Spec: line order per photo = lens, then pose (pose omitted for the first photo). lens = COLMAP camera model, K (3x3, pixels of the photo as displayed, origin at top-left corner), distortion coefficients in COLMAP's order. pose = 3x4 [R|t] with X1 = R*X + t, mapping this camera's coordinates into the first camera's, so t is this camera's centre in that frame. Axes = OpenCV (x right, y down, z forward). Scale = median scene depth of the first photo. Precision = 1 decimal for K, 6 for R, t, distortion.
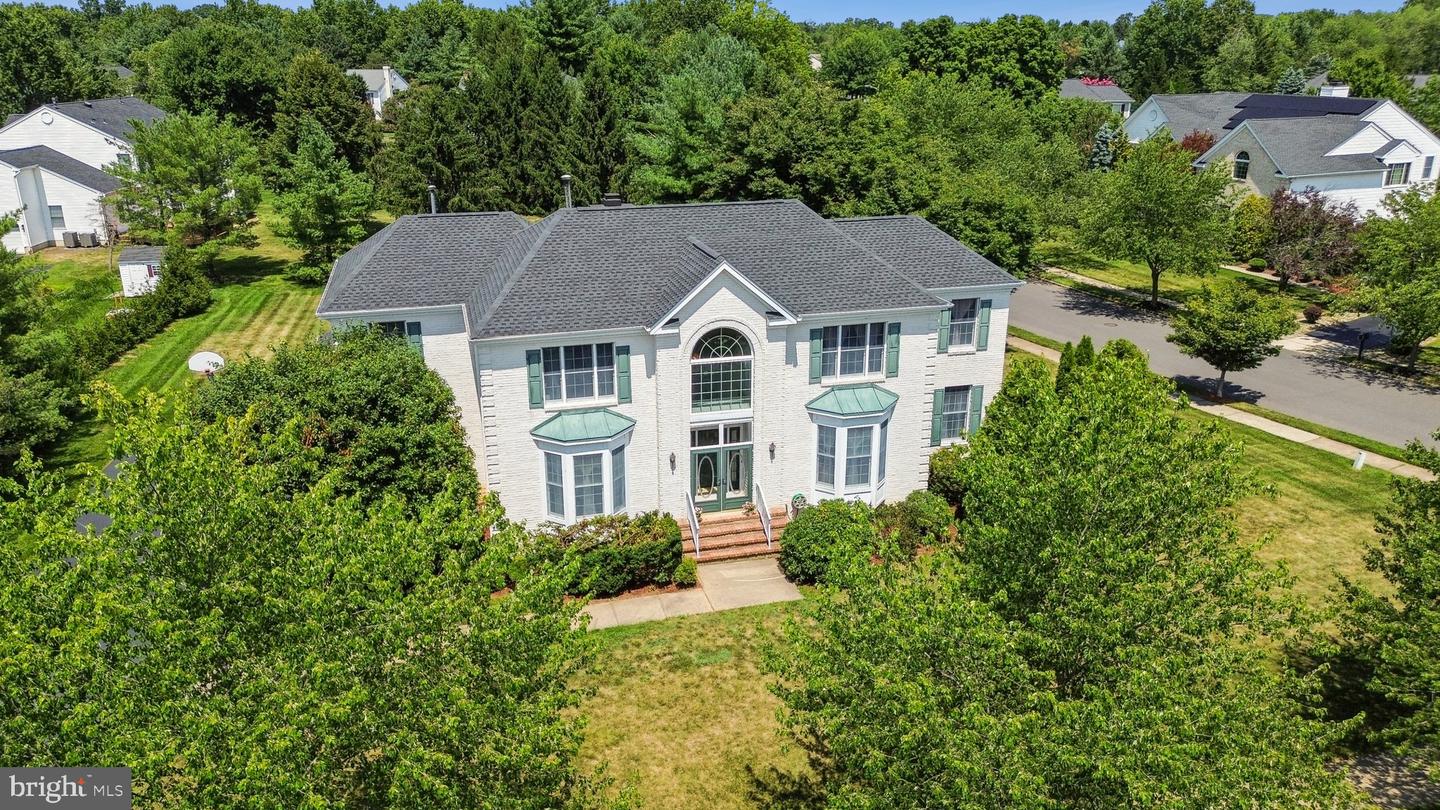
lens RADIAL K [[1030.0, 0, 713.2], [0, 1030.0, 398.0], [0, 0, 1]] dist [0.052880, -0.052744]
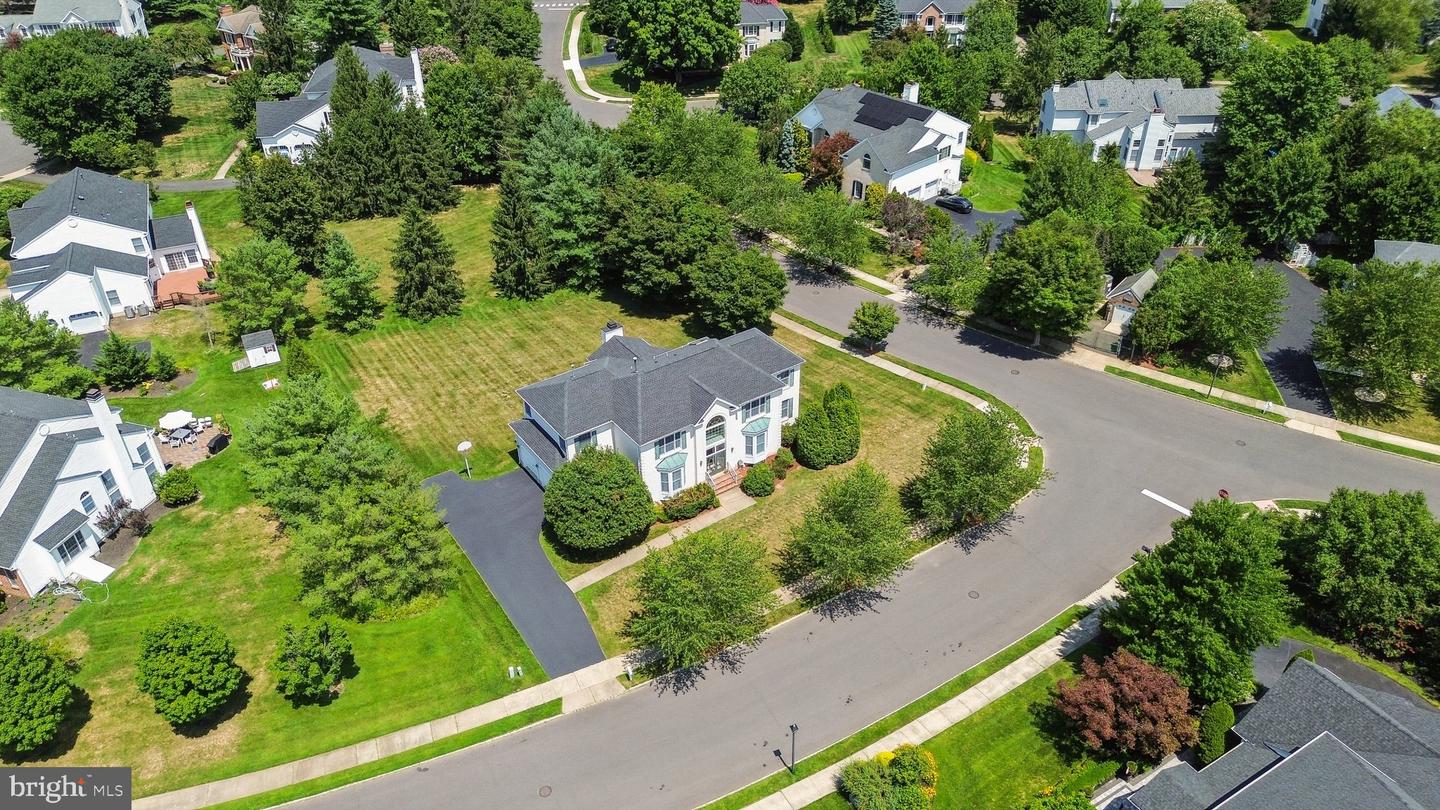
lens RADIAL K [[1030.0, 0, 713.2], [0, 1030.0, 398.0], [0, 0, 1]] dist [0.052880, -0.052744]
pose [[0.939310, -0.197161, 0.280758, -0.722105], [0.118850, 0.954700, 0.272805, -0.822588], [-0.321826, -0.222880, 0.920191, -1.448811]]
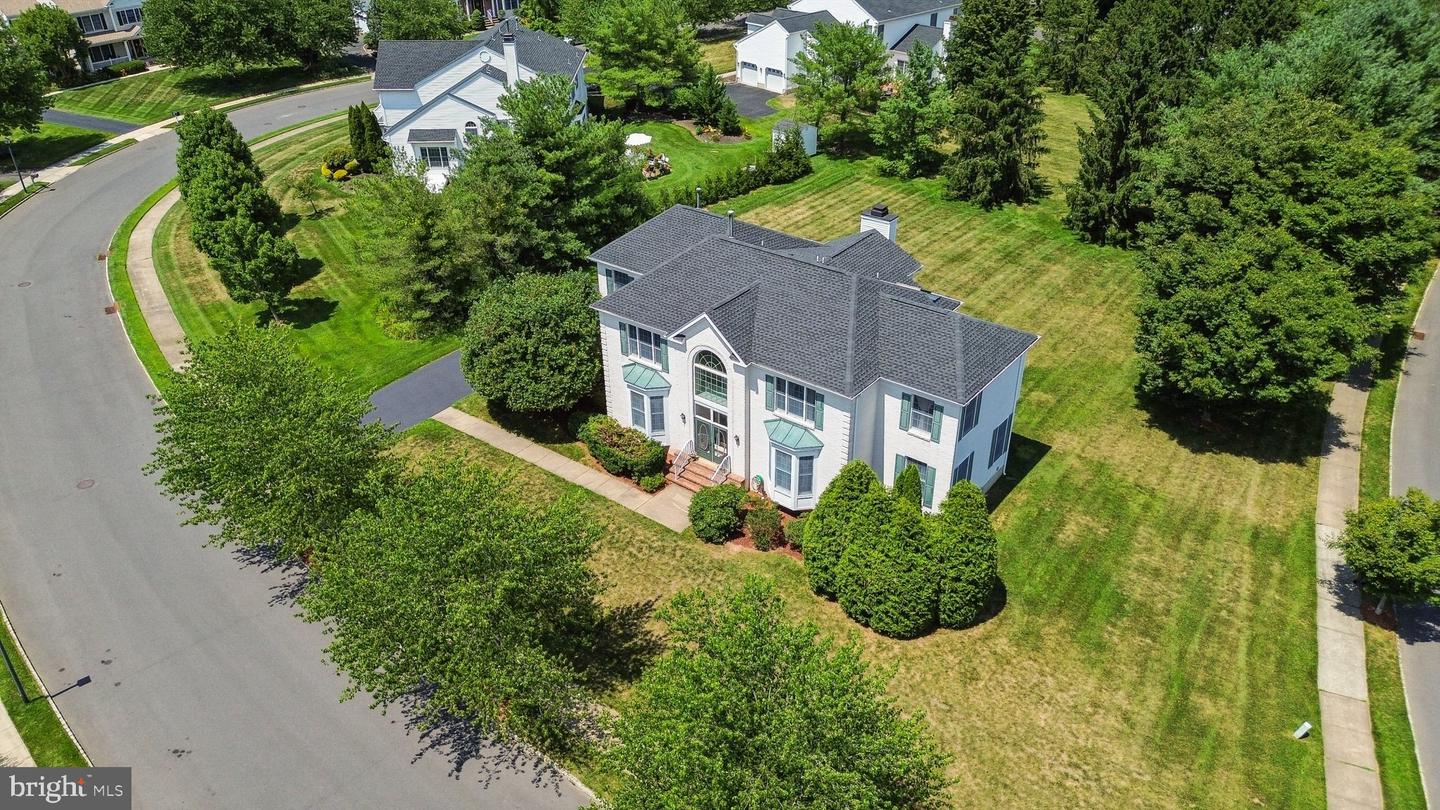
lens RADIAL K [[1030.0, 0, 713.2], [0, 1030.0, 398.0], [0, 0, 1]] dist [0.052880, -0.052744]
pose [[0.599211, 0.403489, -0.691479, 1.016443], [-0.243170, 0.914632, 0.322981, -0.463907], [0.762768, -0.025387, 0.646174, 0.030005]]
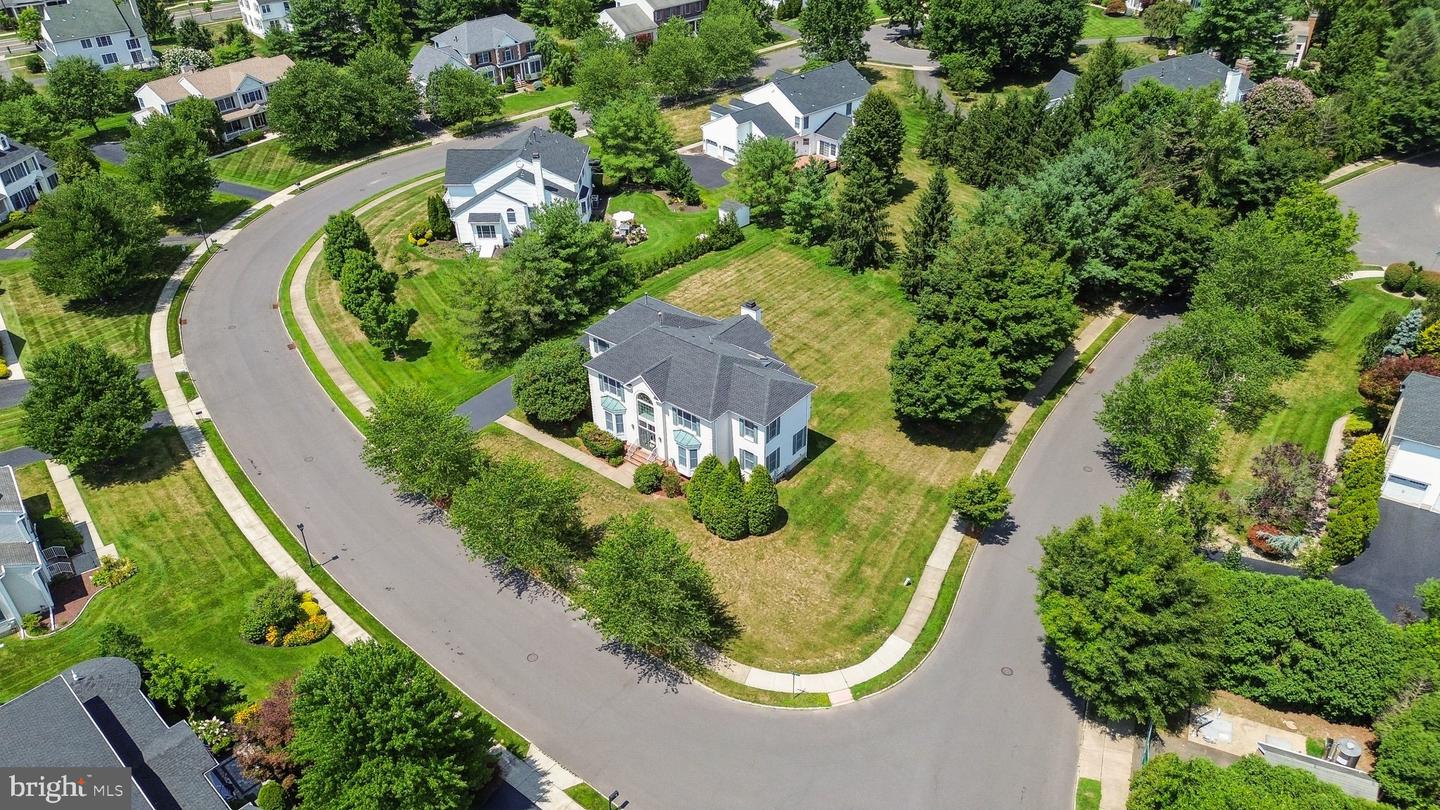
lens RADIAL K [[1030.0, 0, 713.2], [0, 1030.0, 398.0], [0, 0, 1]] dist [0.052880, -0.052744]
pose [[0.582535, 0.439374, -0.683815, 1.963510], [-0.239010, 0.896705, 0.372552, -1.102316], [0.776870, -0.053586, 0.627377, -0.609862]]
